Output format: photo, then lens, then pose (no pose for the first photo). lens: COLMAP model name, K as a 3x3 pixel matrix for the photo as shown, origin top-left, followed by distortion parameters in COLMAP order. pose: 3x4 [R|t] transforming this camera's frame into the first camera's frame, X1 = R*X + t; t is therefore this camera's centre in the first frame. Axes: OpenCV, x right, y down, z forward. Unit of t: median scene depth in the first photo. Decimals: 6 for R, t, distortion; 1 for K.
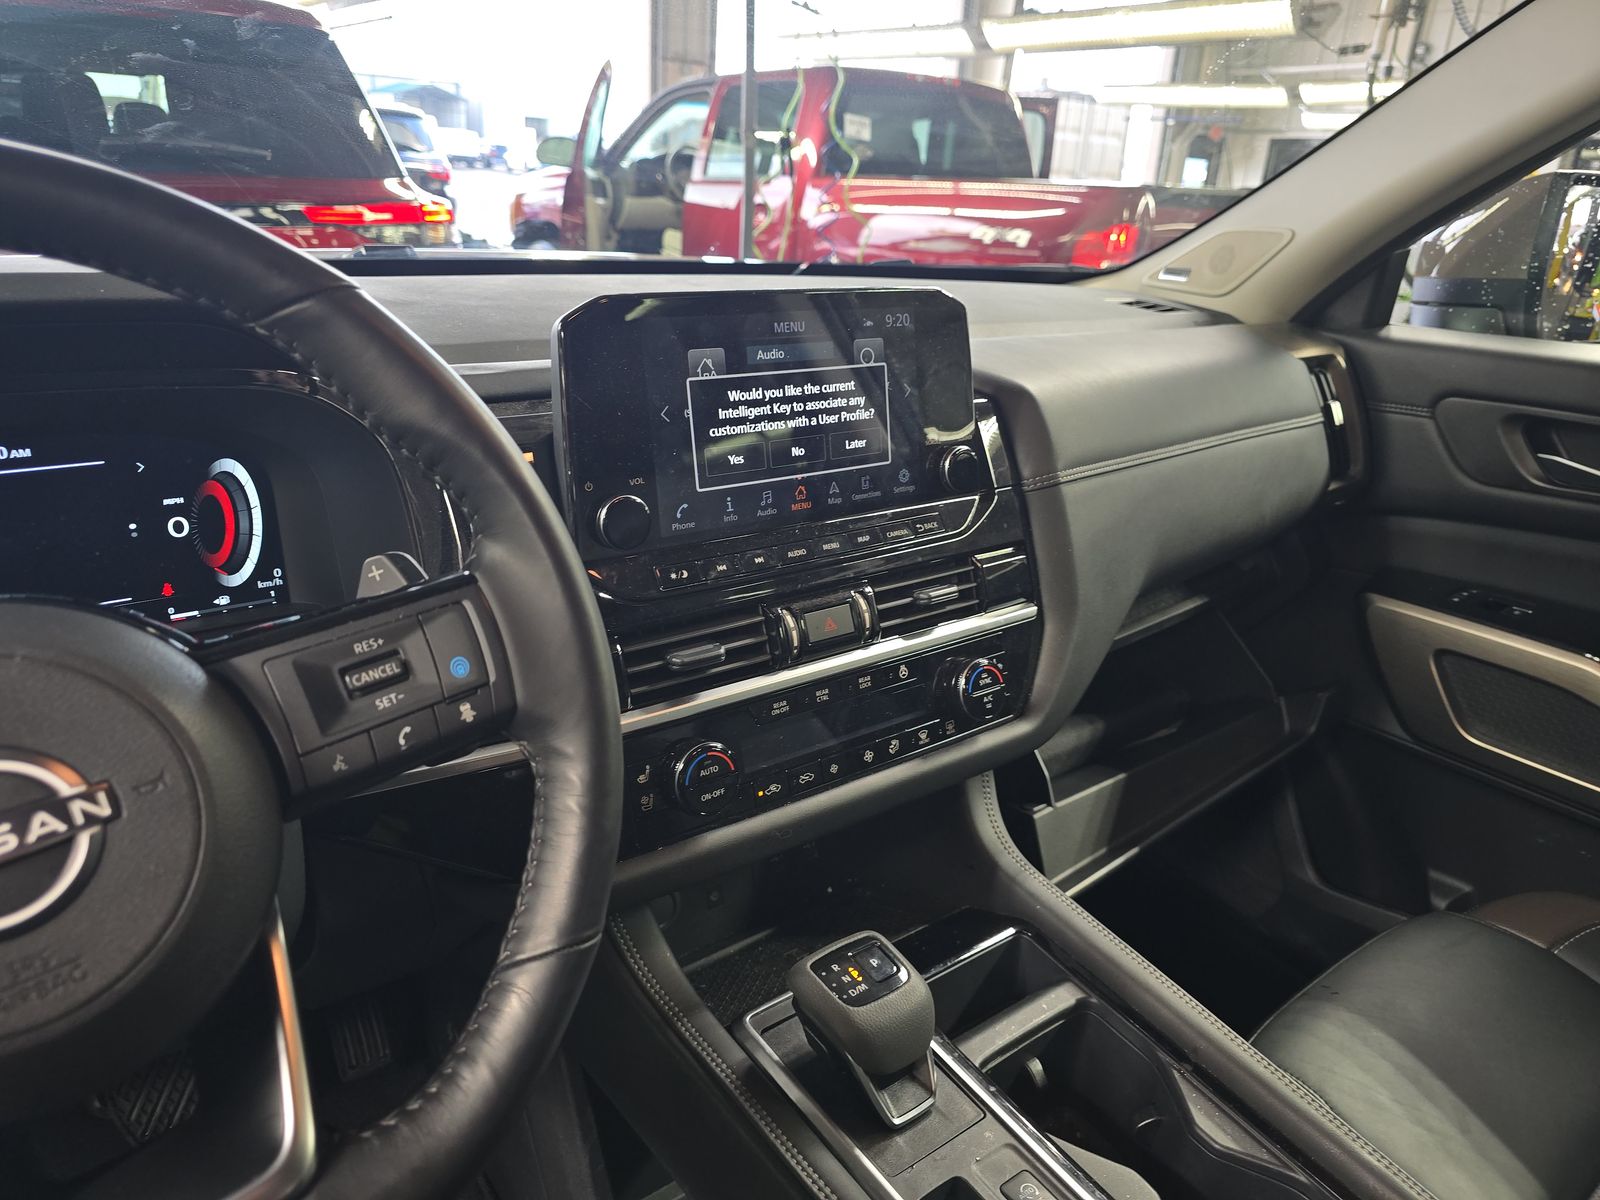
lens RADIAL K [[1075.9, 0, 800.0], [0, 1075.9, 600.0], [0, 0, 1]] dist [-0.003423, -0.004862]
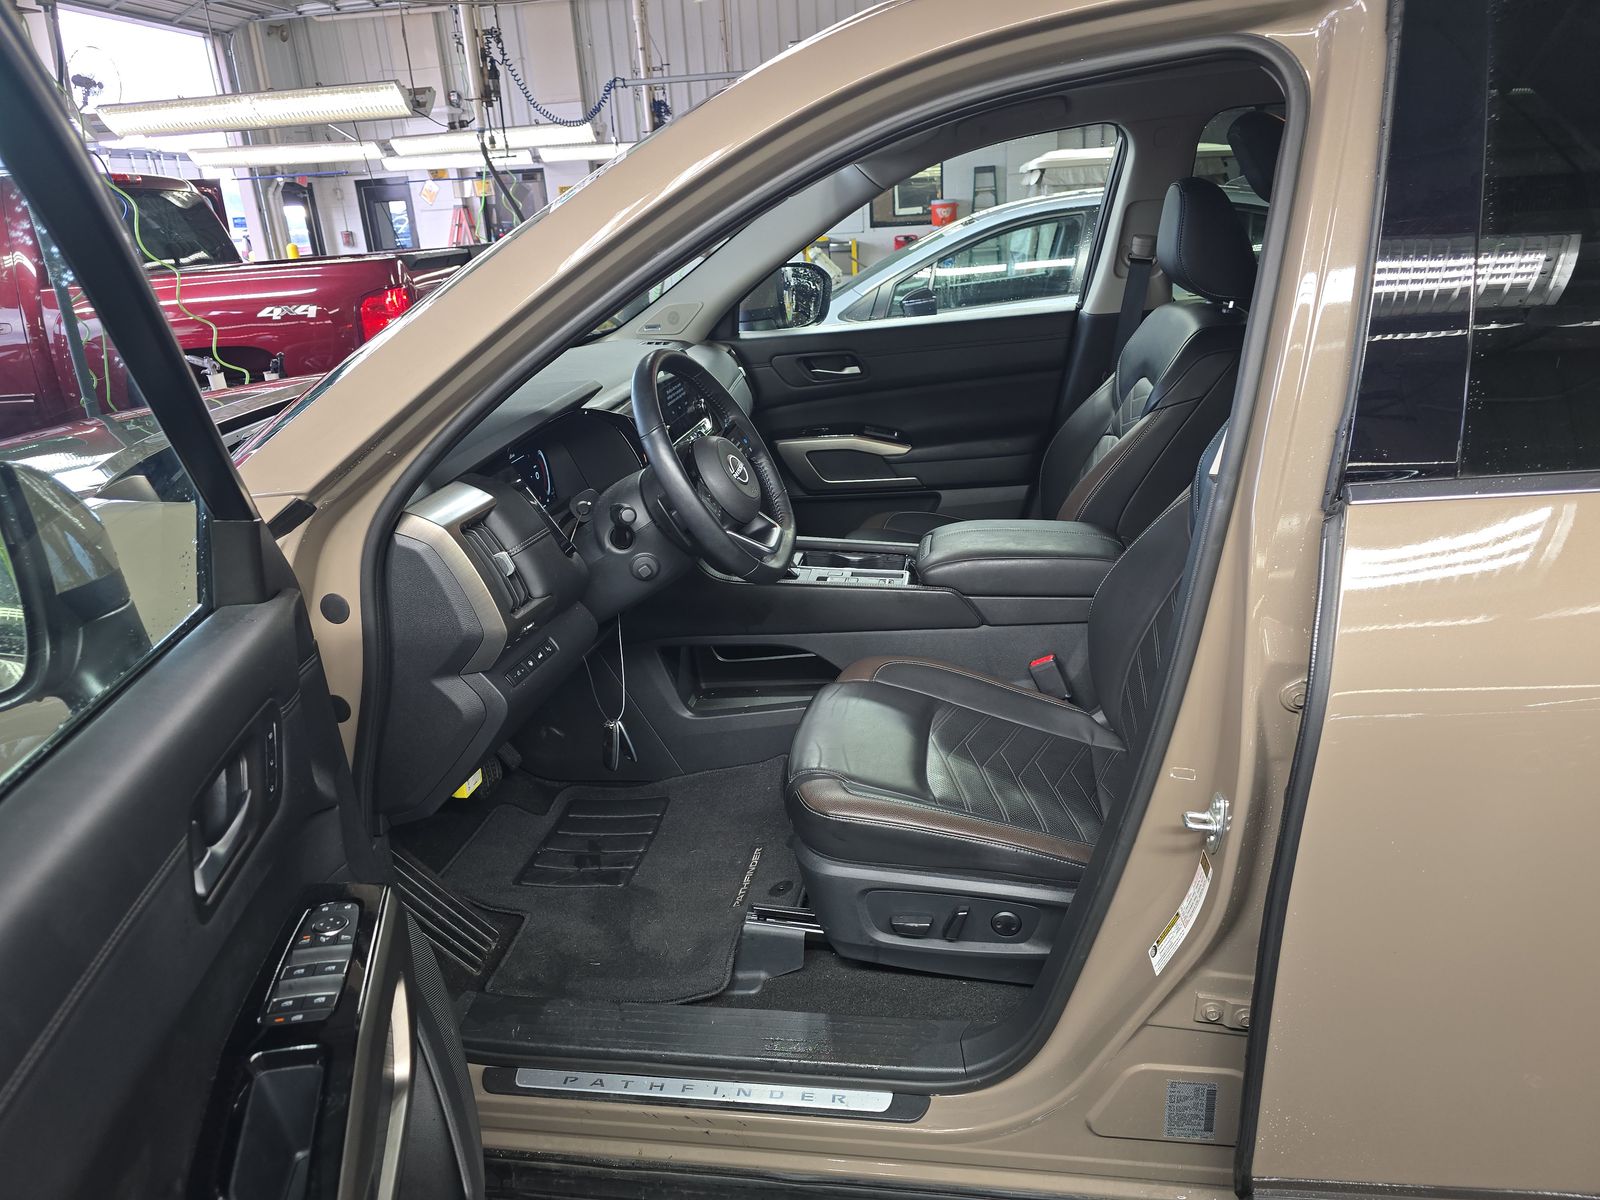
lens RADIAL K [[1075.9, 0, 800.0], [0, 1075.9, 600.0], [0, 0, 1]] dist [-0.003423, -0.004862]
pose [[0.702304, -0.329137, 0.631220, -0.190192], [0.342281, 0.933601, 0.105982, 0.016218], [-0.624190, 0.141622, 0.768329, -0.150260]]
